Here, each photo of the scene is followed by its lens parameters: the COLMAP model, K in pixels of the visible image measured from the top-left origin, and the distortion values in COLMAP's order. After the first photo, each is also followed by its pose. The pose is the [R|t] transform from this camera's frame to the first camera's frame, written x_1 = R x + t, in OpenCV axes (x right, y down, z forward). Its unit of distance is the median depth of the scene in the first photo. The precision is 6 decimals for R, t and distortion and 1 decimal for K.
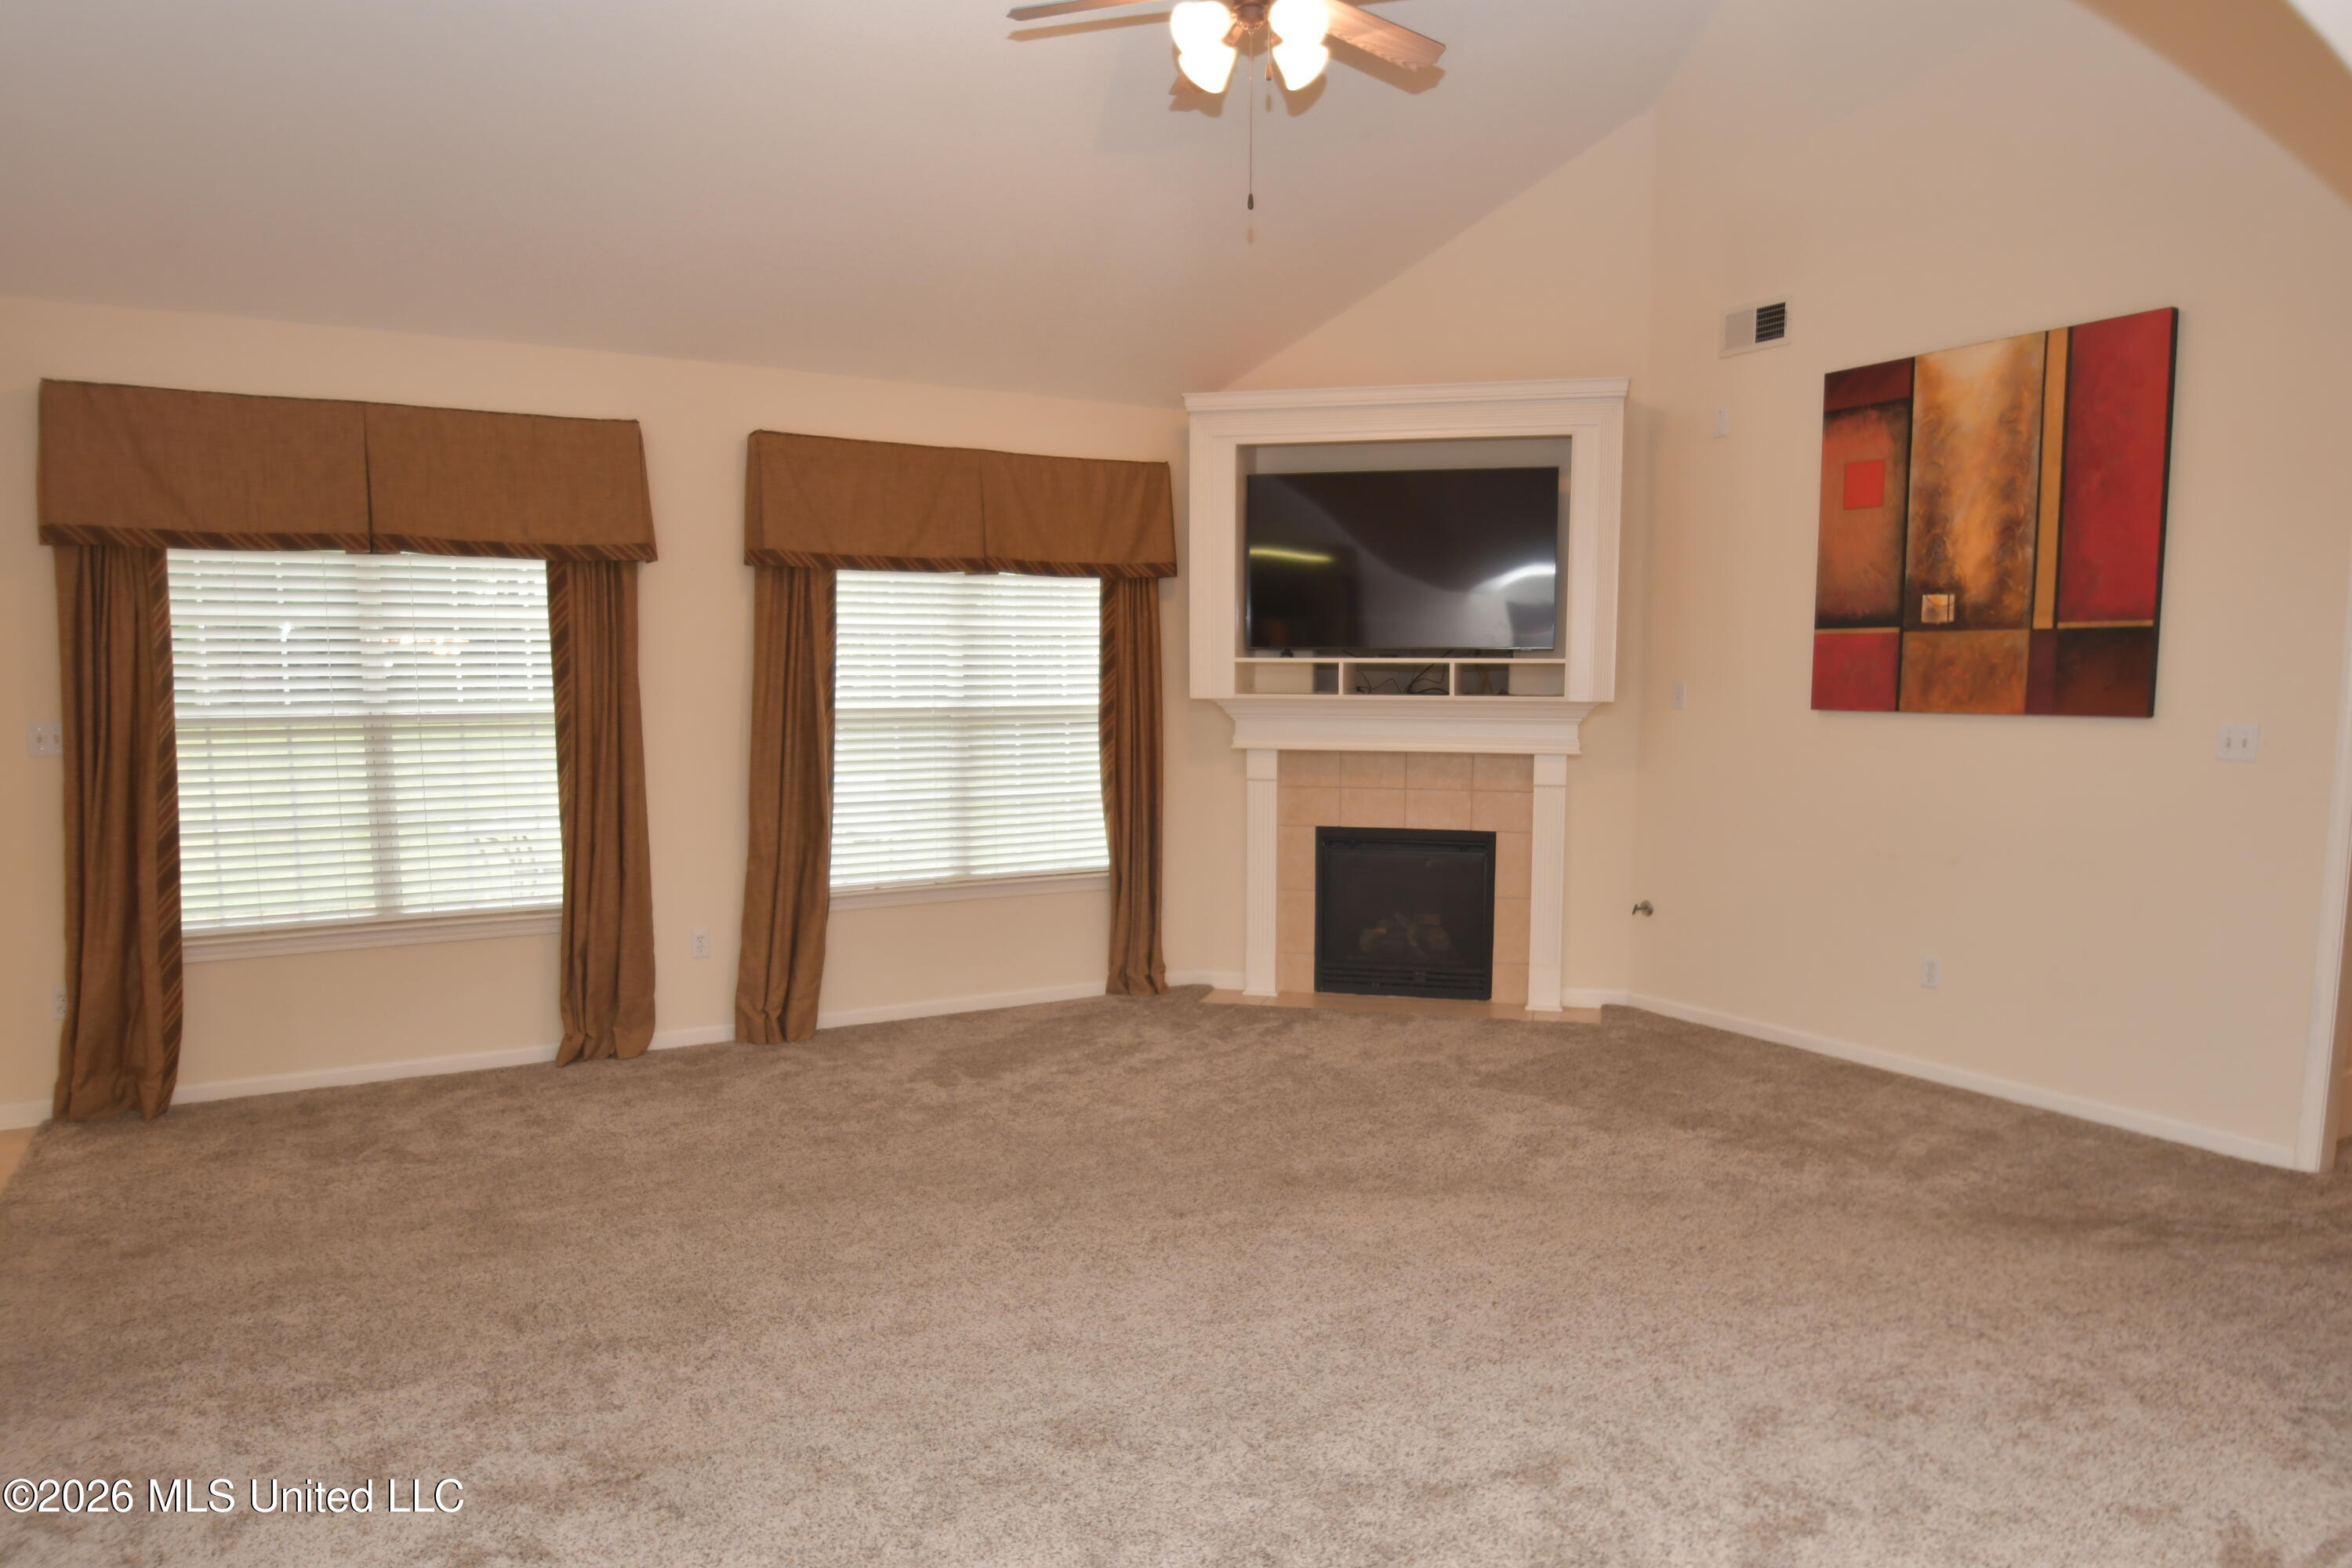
lens RADIAL K [[1500.1, 0, 1197.0], [0, 1500.1, 777.3], [0, 0, 1]] dist [-0.027328, -0.006598]
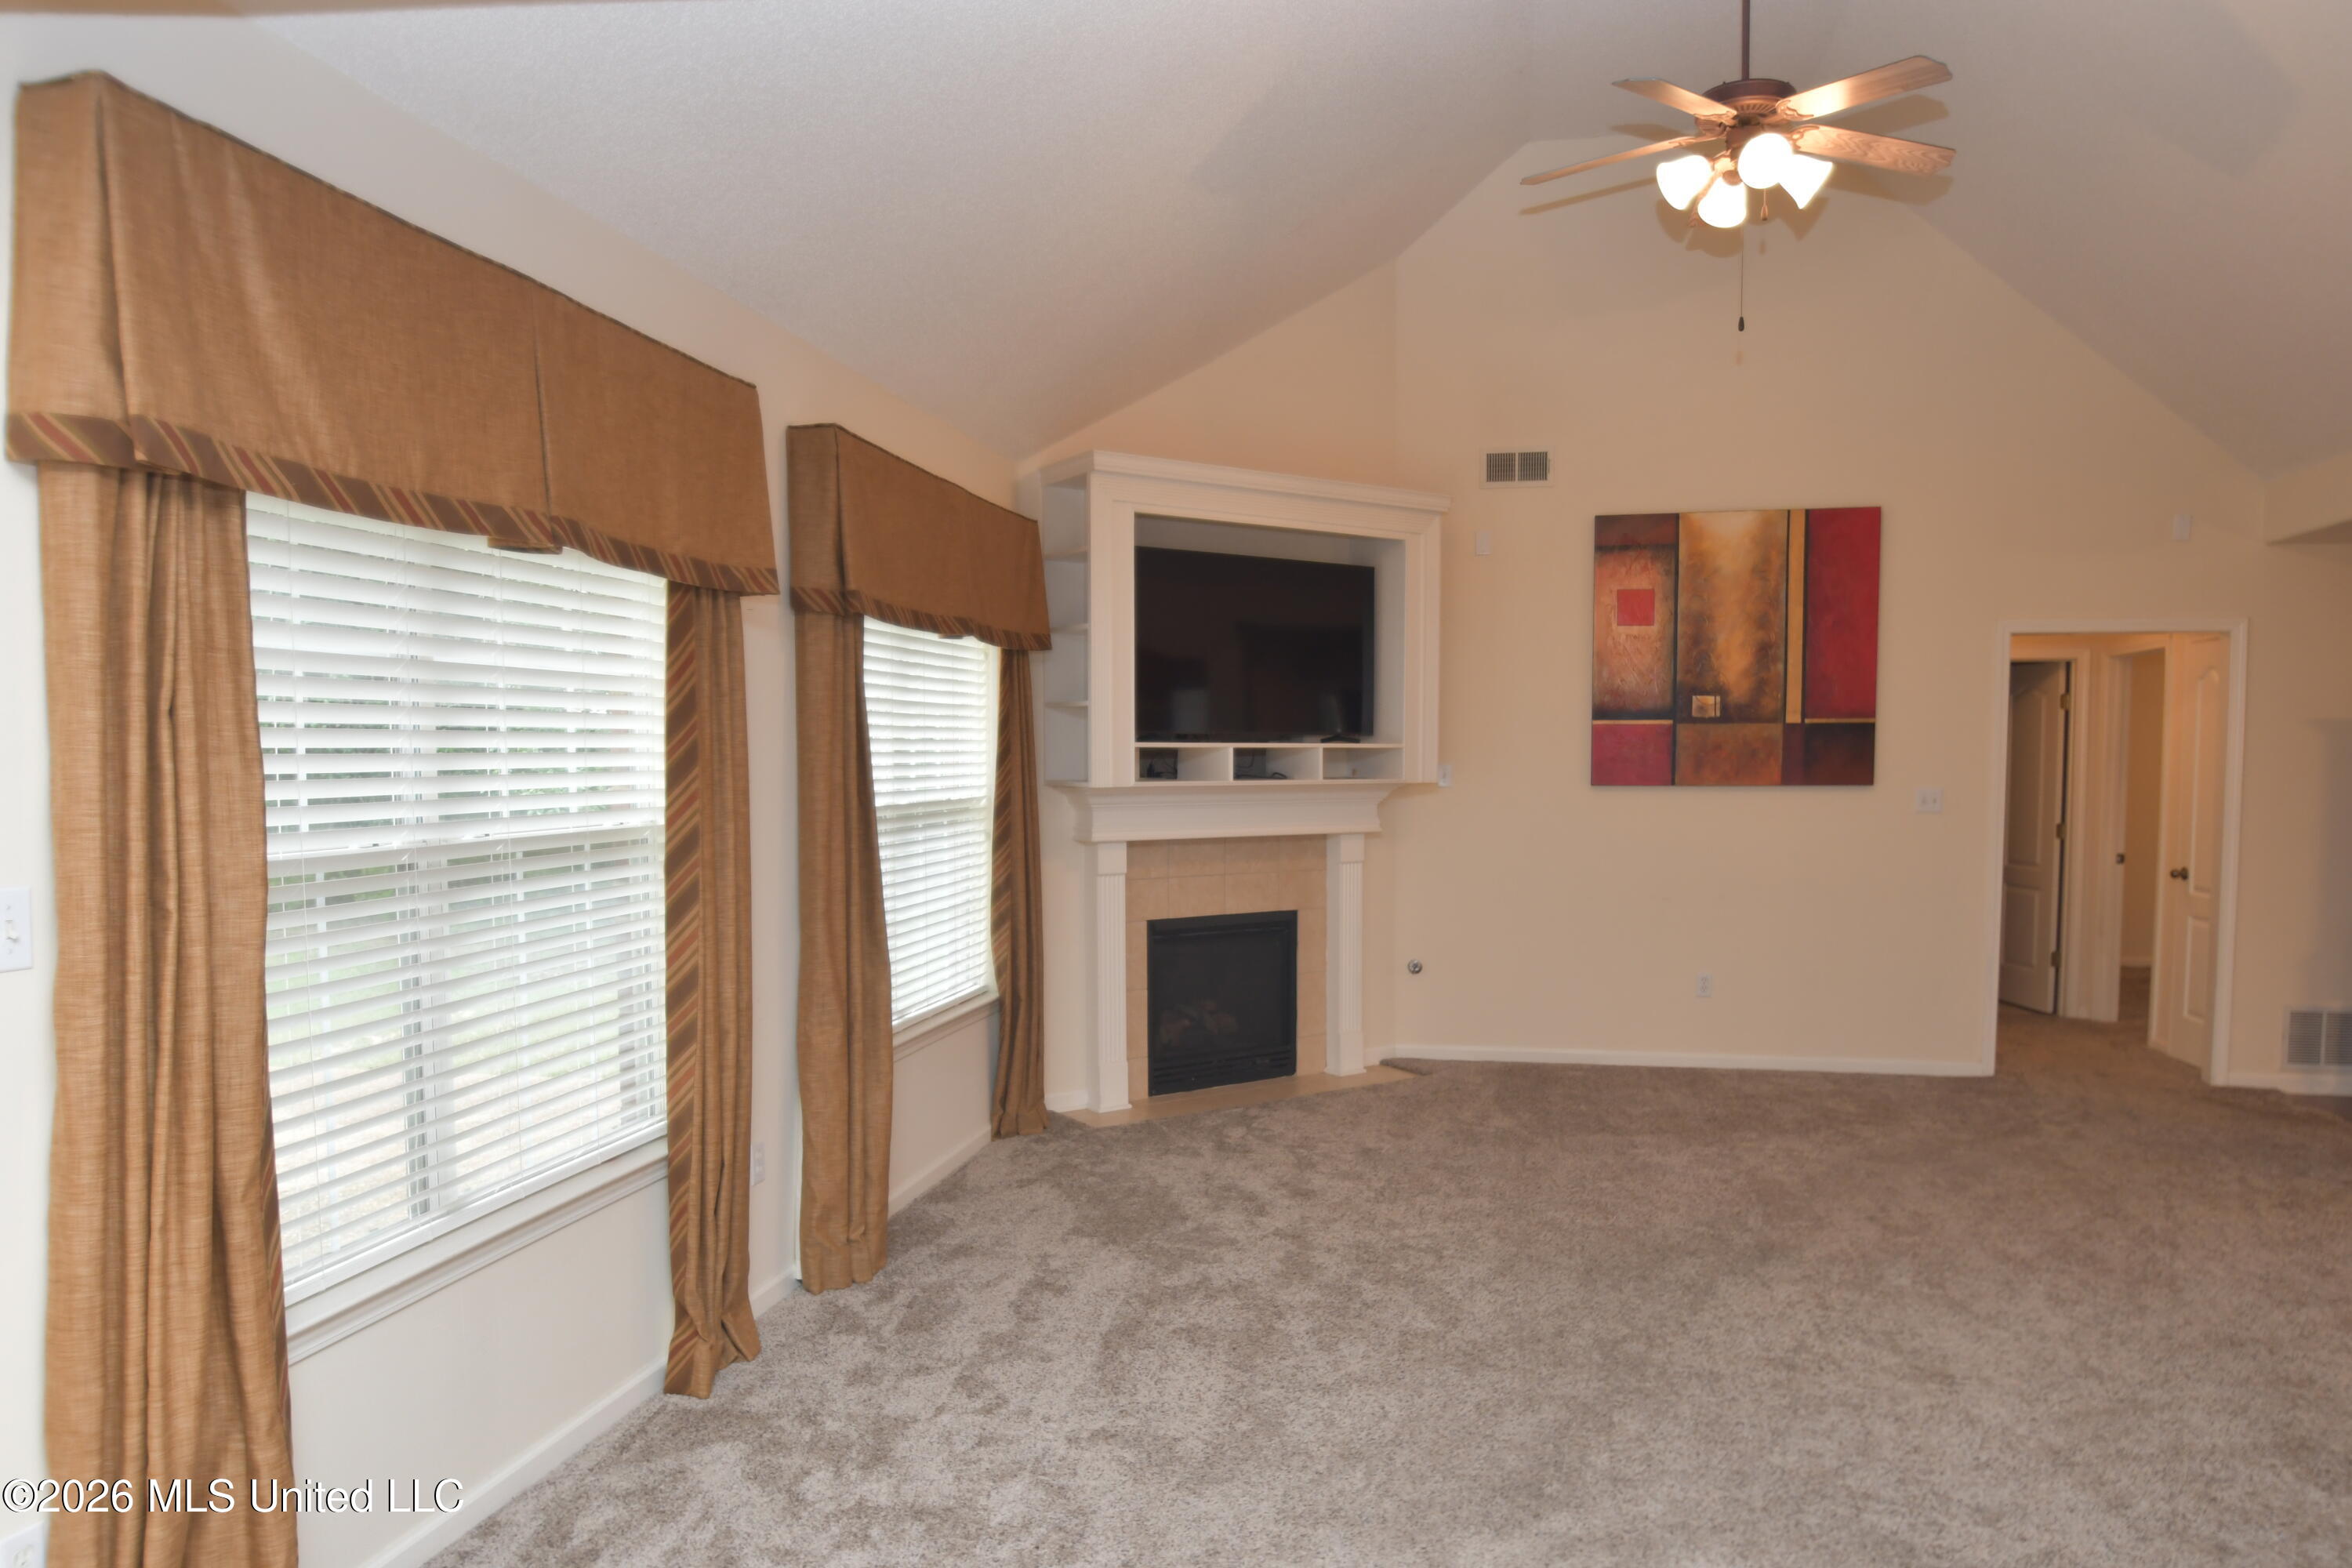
lens RADIAL K [[1500.1, 0, 1189.8], [0, 1500.1, 788.2], [0, 0, 1]] dist [-0.027328, -0.006598]
pose [[0.681415, -0.020740, 0.731603, -0.760265], [0.055210, 0.998207, -0.023124, -0.035060], [-0.729812, 0.056149, 0.681338, 0.426616]]
